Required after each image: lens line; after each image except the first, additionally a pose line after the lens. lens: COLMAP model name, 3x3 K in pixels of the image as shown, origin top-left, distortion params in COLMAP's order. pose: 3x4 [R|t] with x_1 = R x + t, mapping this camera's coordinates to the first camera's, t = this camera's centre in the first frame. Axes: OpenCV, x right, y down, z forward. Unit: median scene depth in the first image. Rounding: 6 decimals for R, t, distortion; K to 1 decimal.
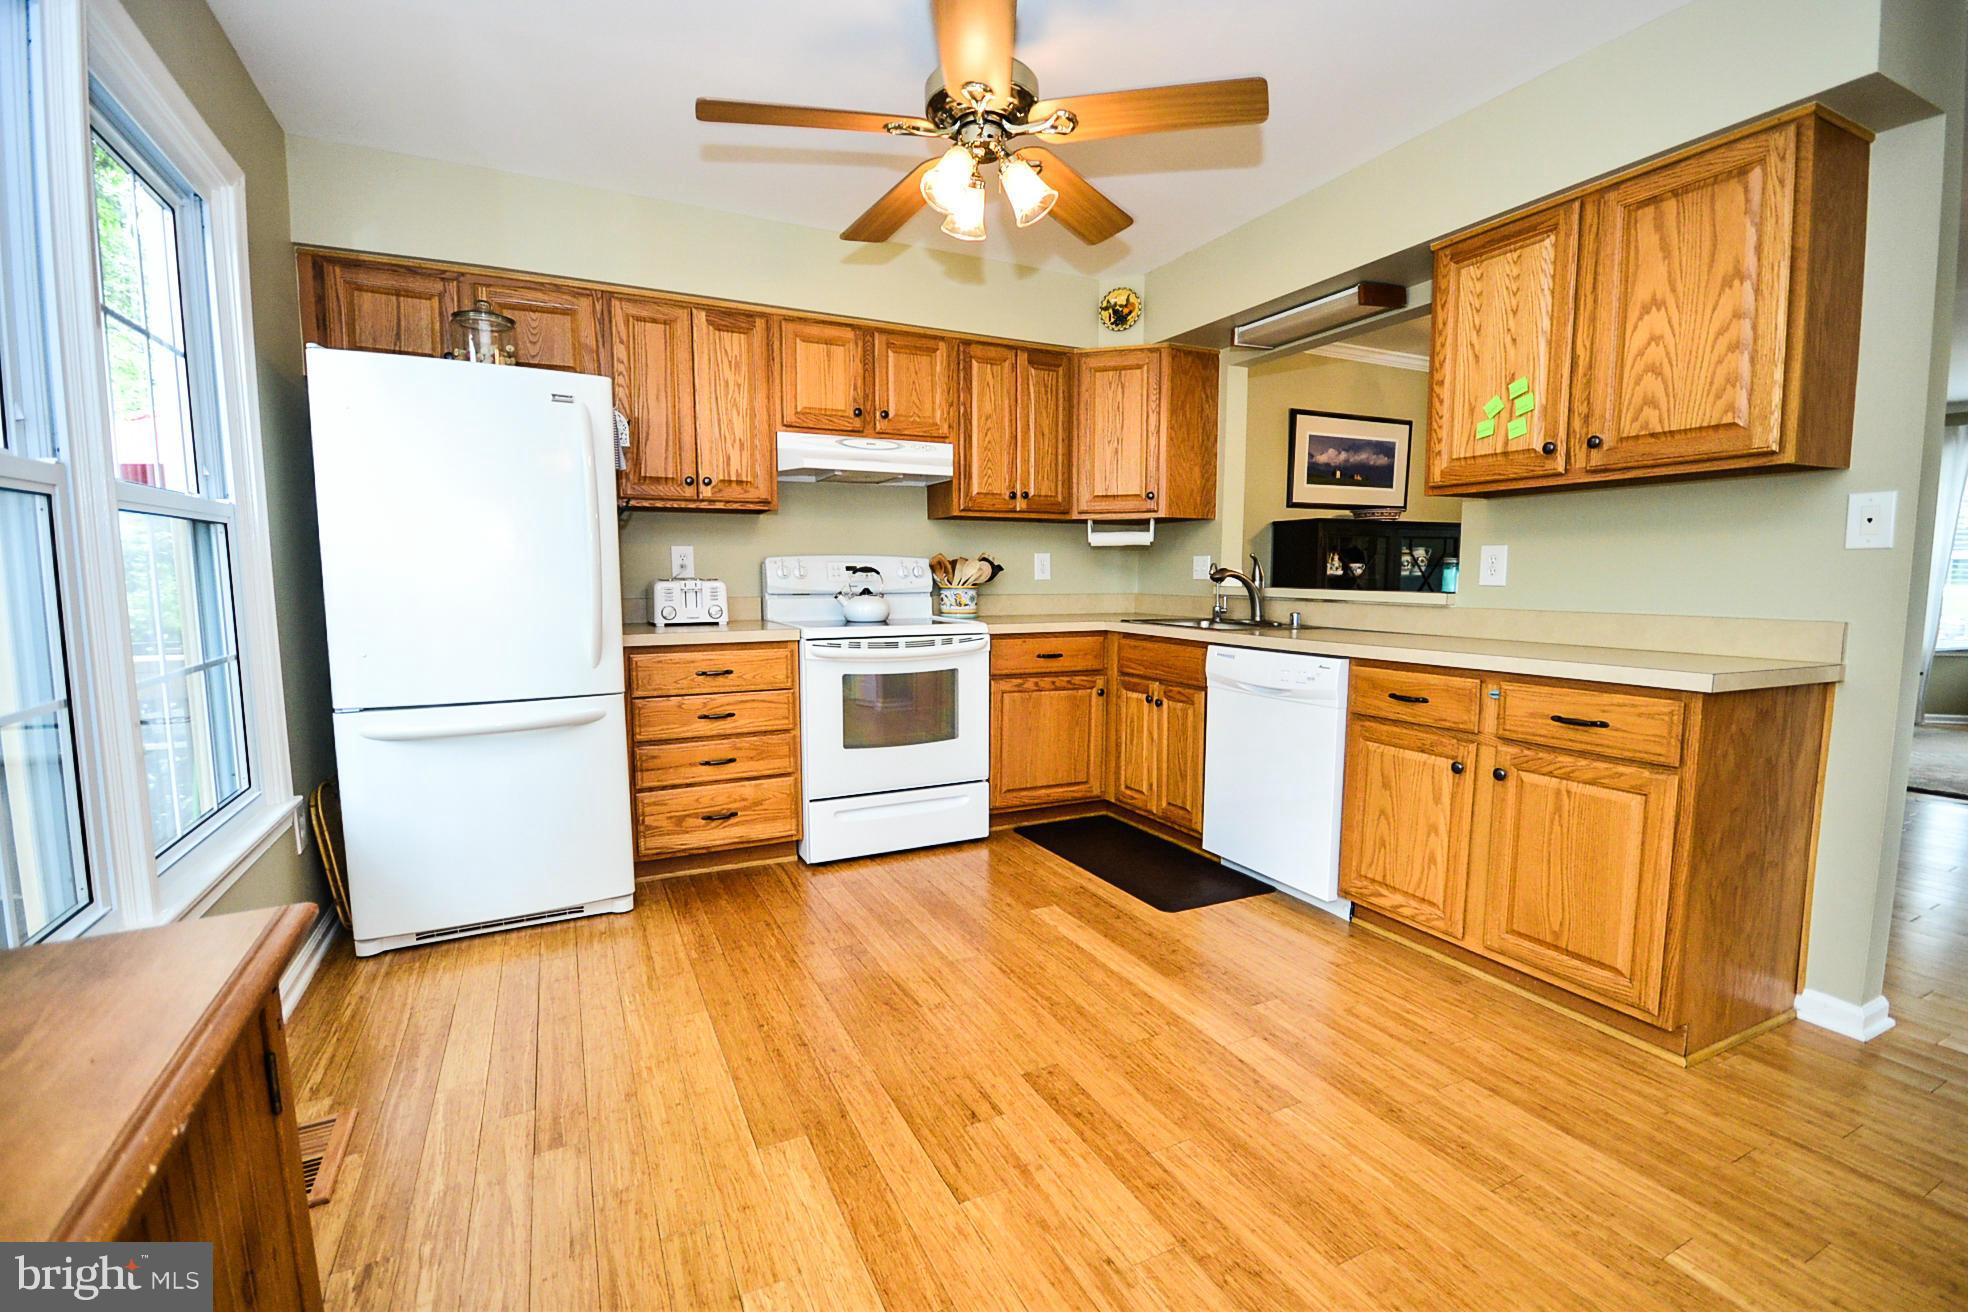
lens RADIAL K [[858.6, 0, 981.5], [0, 858.6, 661.7], [0, 0, 1]] dist [0.007759, -0.010686]
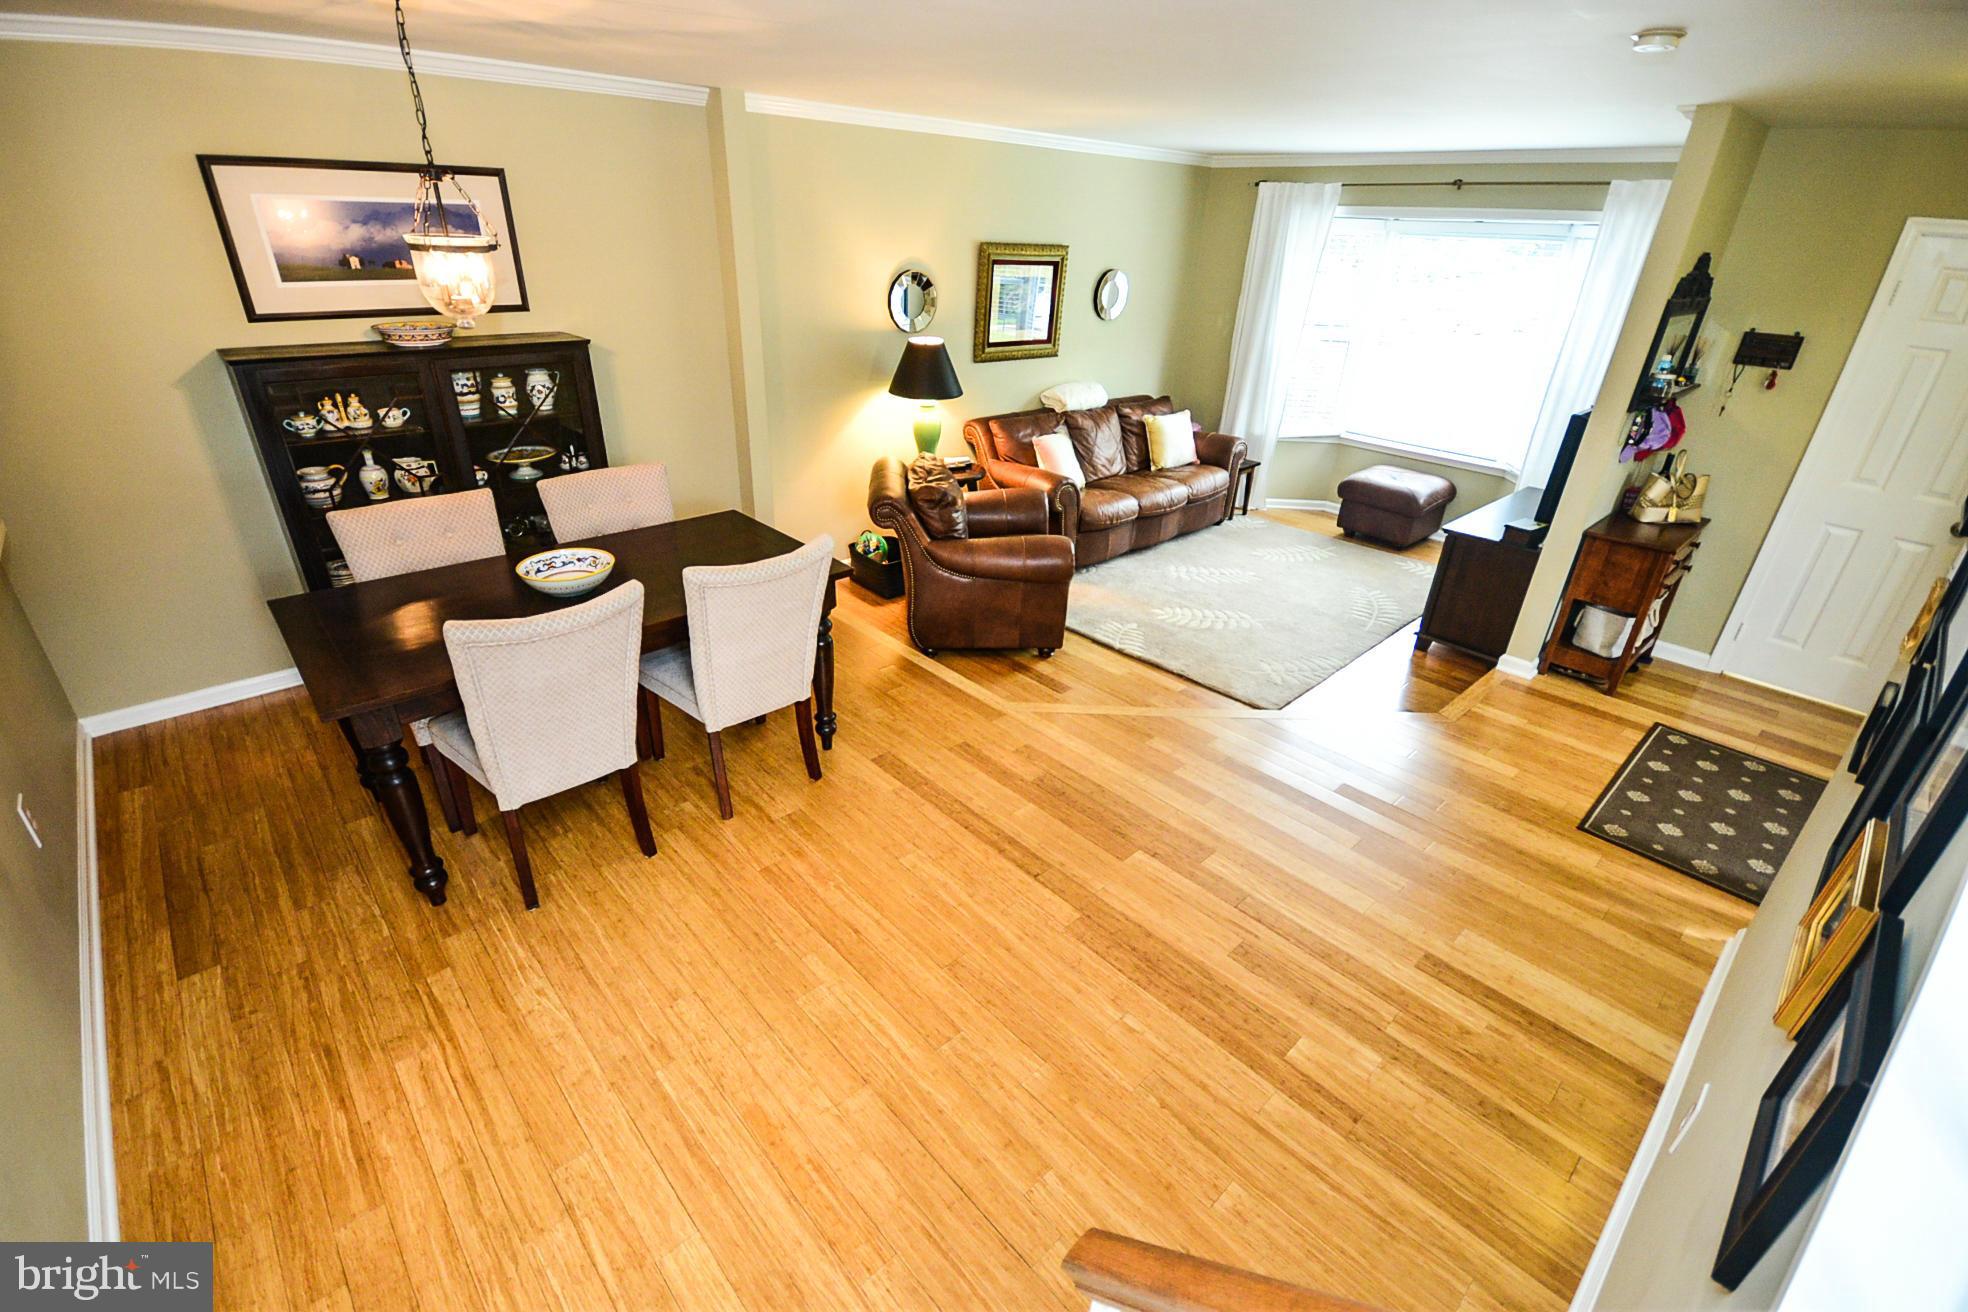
lens RADIAL K [[863.5, 0, 981.1], [0, 863.5, 660.7], [0, 0, 1]] dist [0.004269, 0.000244]
pose [[0.958256, -0.092852, 0.270413, 1.078487], [-0.012596, 0.931168, 0.364373, -0.292735], [-0.285633, -0.352569, 0.891128, 0.248991]]
